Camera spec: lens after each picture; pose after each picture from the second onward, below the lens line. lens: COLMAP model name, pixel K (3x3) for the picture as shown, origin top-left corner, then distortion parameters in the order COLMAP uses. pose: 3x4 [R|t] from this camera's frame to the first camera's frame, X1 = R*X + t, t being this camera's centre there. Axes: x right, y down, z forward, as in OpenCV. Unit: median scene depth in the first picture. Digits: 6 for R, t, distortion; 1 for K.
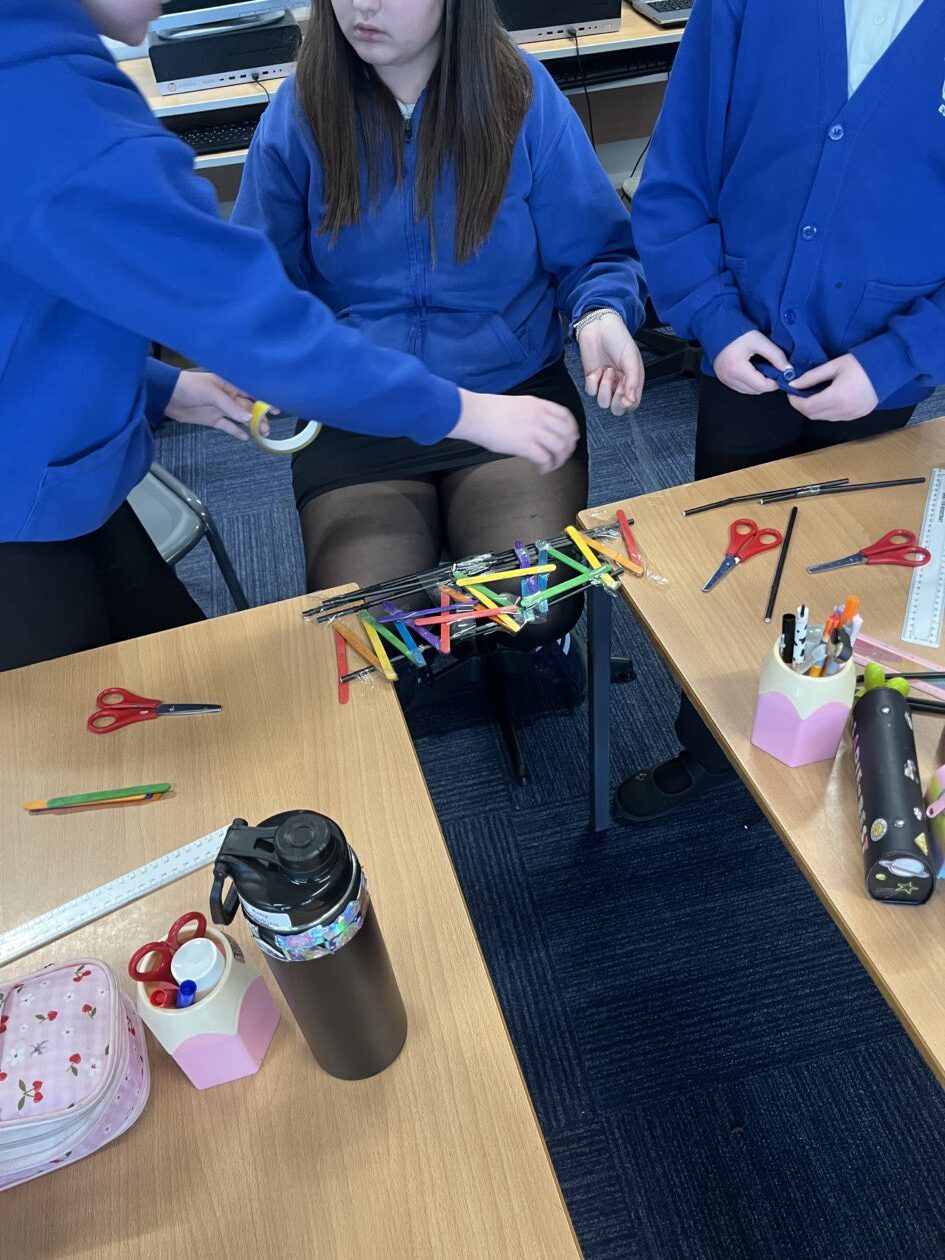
lens RADIAL K [[889.6, 0, 475.8], [0, 889.6, 627.2], [0, 0, 1]] dist [0.063469, -0.077384]
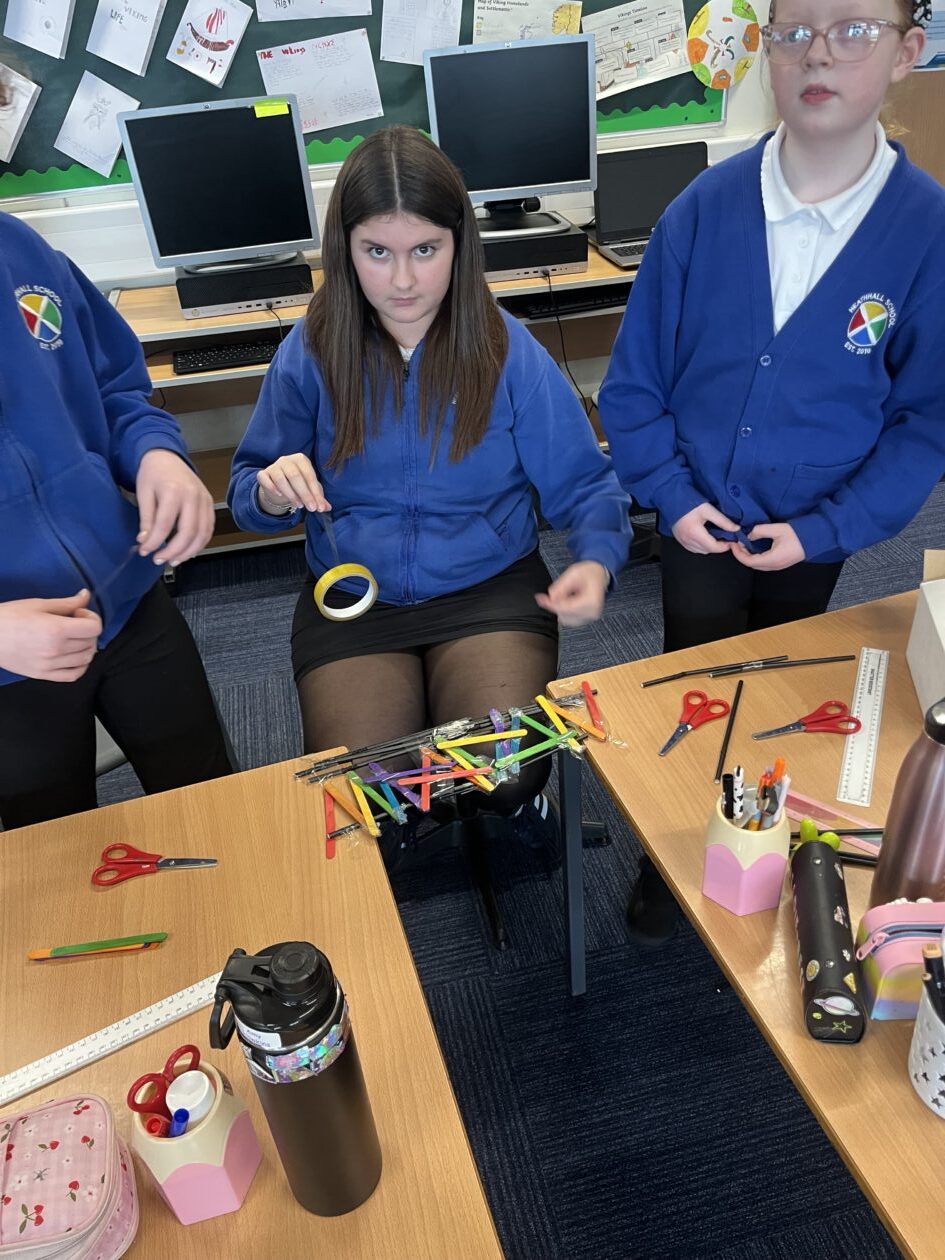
lens RADIAL K [[889.6, 0, 475.8], [0, 889.6, 627.2], [0, 0, 1]] dist [0.063469, -0.077384]
pose [[0.999903, 0.004916, 0.013046, 0.011471], [-0.002345, 0.981737, -0.190230, 0.015100], [-0.013743, 0.190180, 0.981653, -0.111476]]
